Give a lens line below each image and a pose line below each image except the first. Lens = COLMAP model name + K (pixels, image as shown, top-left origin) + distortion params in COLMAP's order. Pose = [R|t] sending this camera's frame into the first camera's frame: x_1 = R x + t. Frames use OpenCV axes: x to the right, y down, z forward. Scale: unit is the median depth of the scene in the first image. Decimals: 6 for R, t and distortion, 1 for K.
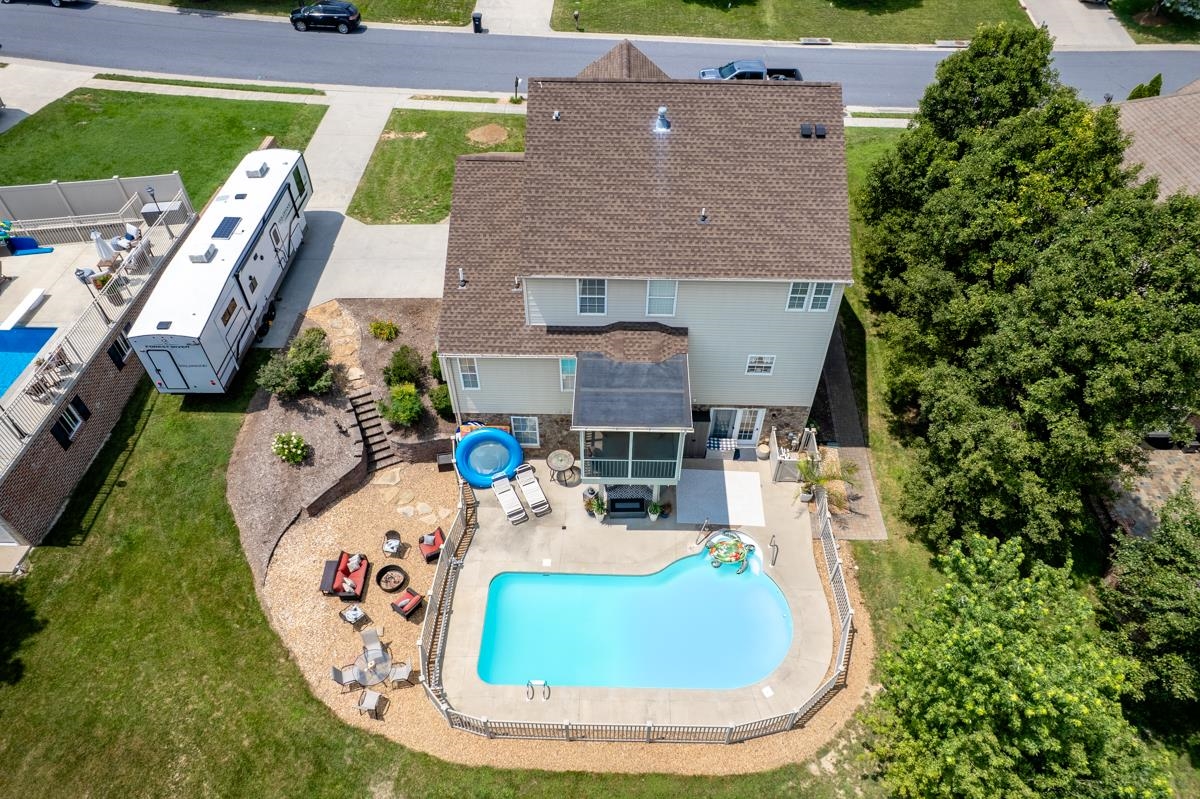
lens RADIAL K [[763.8, 0, 603.0], [0, 763.8, 406.7], [0, 0, 1]] dist [-0.075436, 0.064706]
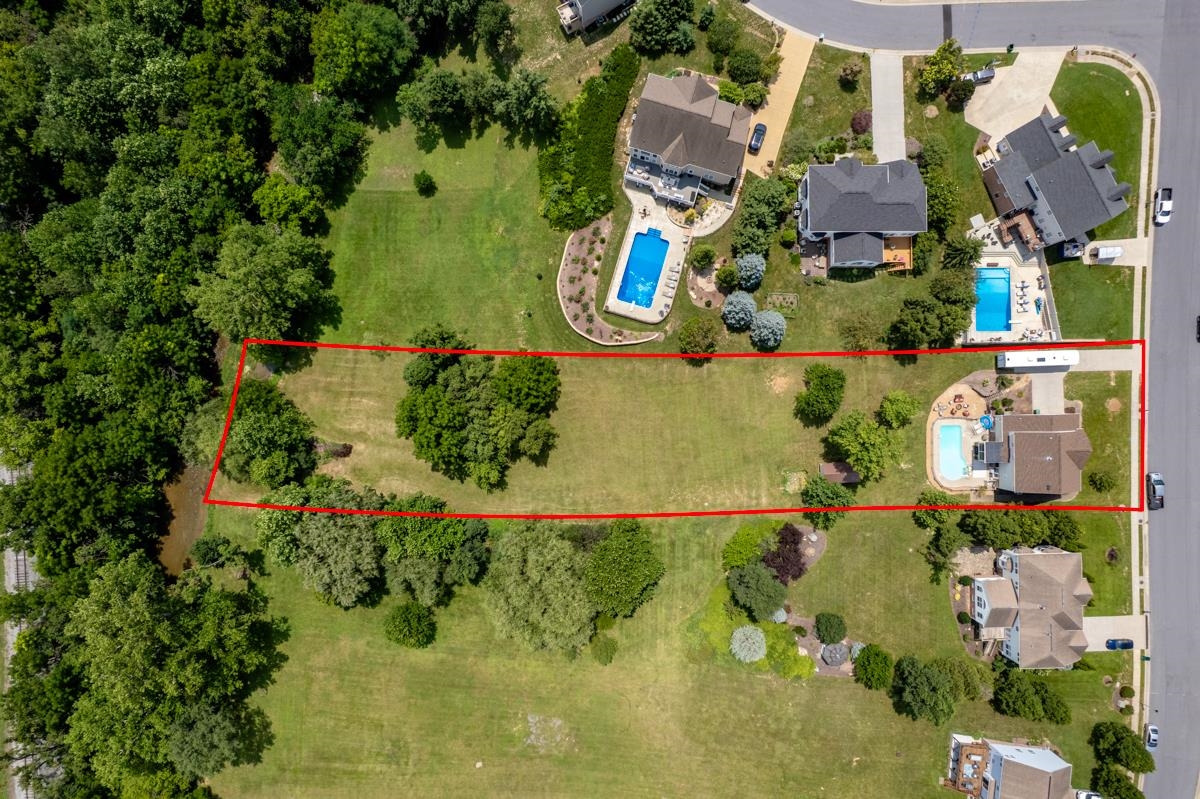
lens RADIAL K [[763.8, 0, 603.0], [0, 763.8, 406.7], [0, 0, 1]] dist [-0.075436, 0.064706]
pose [[0.037782, 0.999279, -0.003854, -0.333789], [-0.714205, 0.029701, 0.699307, -1.605155], [0.698916, -0.023669, 0.714812, -4.311082]]
